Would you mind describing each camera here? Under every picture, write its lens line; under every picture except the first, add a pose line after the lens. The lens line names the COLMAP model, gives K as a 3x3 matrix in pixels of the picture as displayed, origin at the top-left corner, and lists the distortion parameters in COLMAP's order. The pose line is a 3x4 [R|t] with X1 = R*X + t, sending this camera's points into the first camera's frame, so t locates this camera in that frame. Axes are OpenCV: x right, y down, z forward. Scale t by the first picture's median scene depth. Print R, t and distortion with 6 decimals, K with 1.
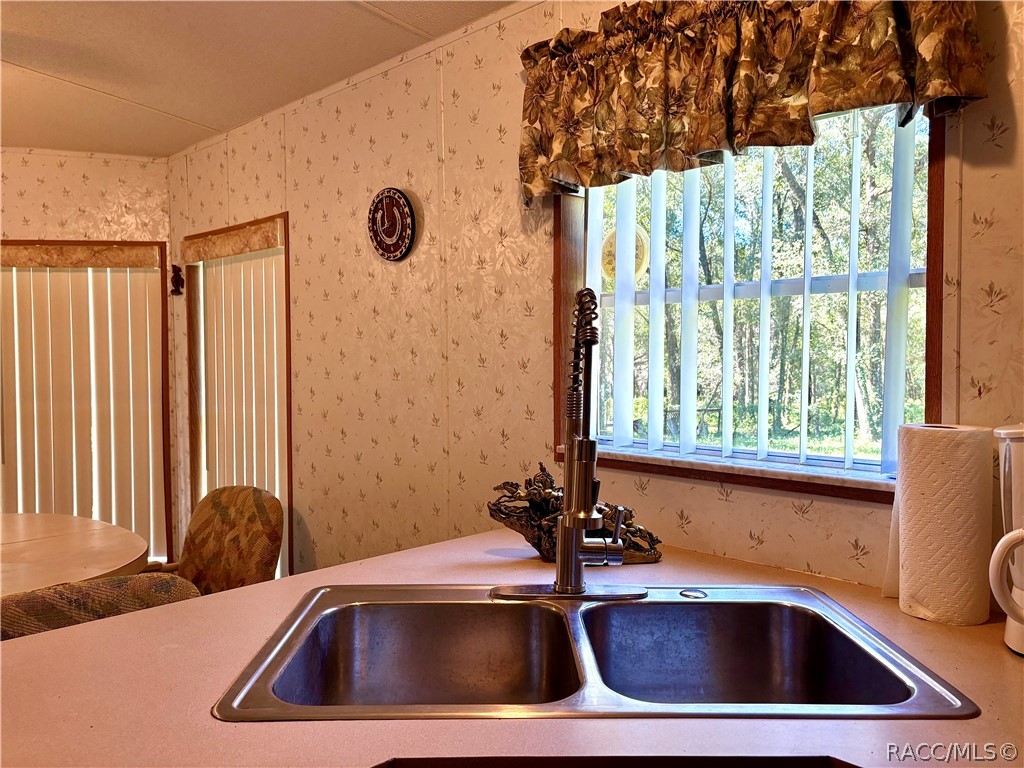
lens RADIAL K [[776.3, 0, 512.0], [0, 776.3, 384.0], [0, 0, 1]] dist [0.056893, -0.062898]
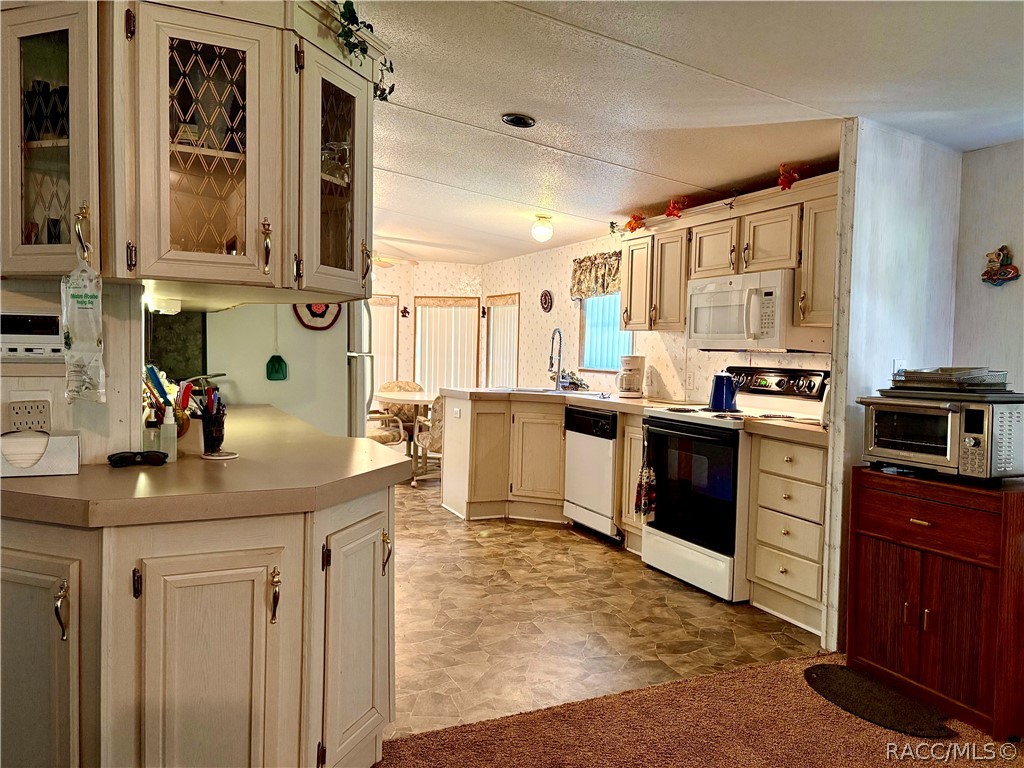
lens RADIAL K [[776.3, 0, 512.0], [0, 776.3, 384.0], [0, 0, 1]] dist [0.056893, -0.062898]
pose [[0.936496, 0.040289, -0.348357, 0.683615], [-0.036511, 0.999182, 0.017408, 0.071062], [0.348773, -0.003584, 0.937200, -1.665196]]
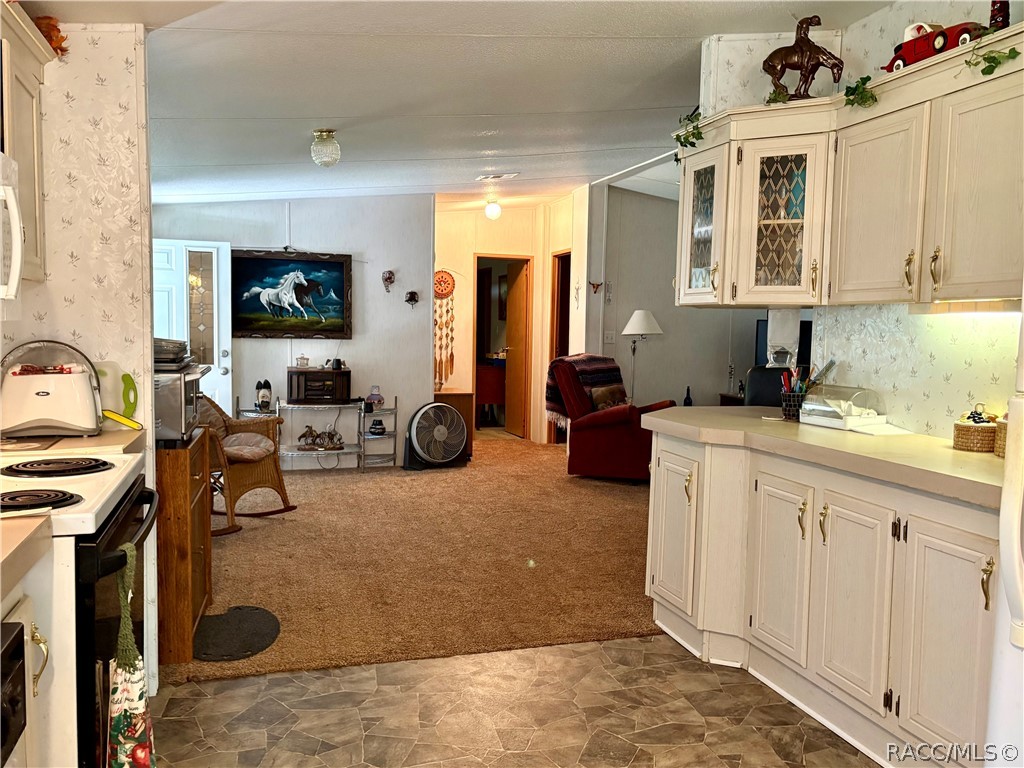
lens RADIAL K [[824.2, 0, 512.4], [0, 824.2, 391.6], [0, 0, 1]] dist [0.011217, 0.005979]
pose [[-0.881906, -0.053757, 0.468349, -0.146608], [-0.003912, 0.994278, 0.106756, -0.004717], [-0.471408, 0.092317, -0.877070, 0.351852]]
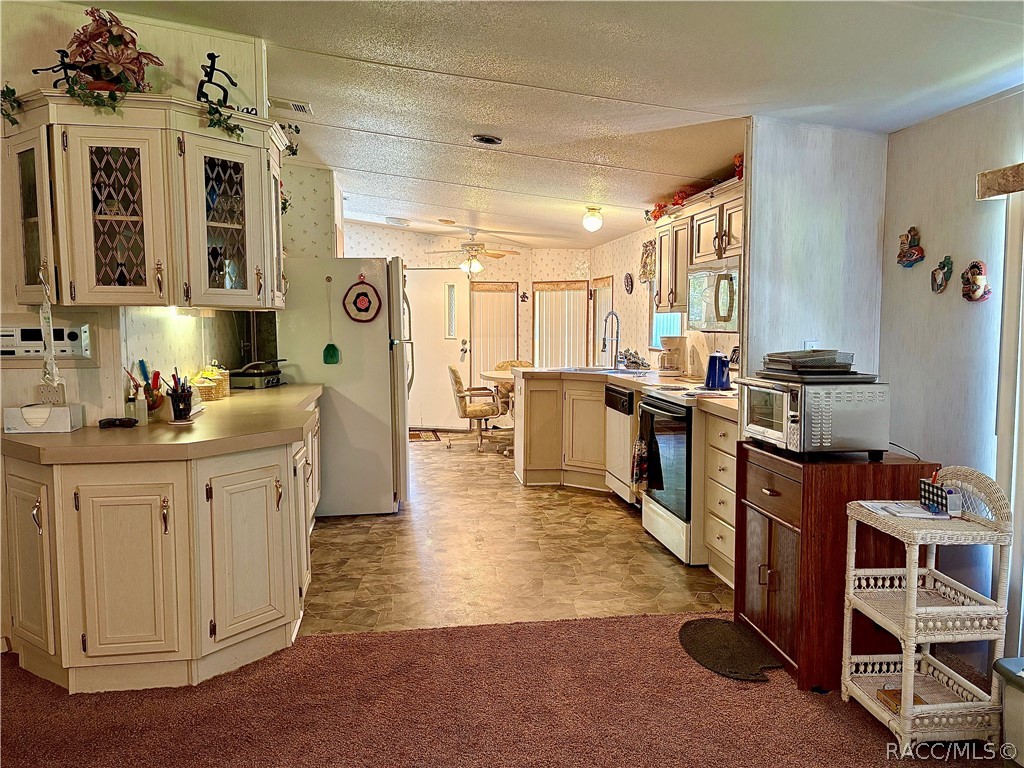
lens RADIAL K [[776.3, 0, 512.0], [0, 776.3, 384.0], [0, 0, 1]] dist [0.056893, -0.062898]
pose [[0.794786, 0.050585, -0.604777, 1.223698], [-0.019690, 0.998145, 0.057612, 0.037474], [0.606570, -0.033881, 0.794308, -1.626437]]
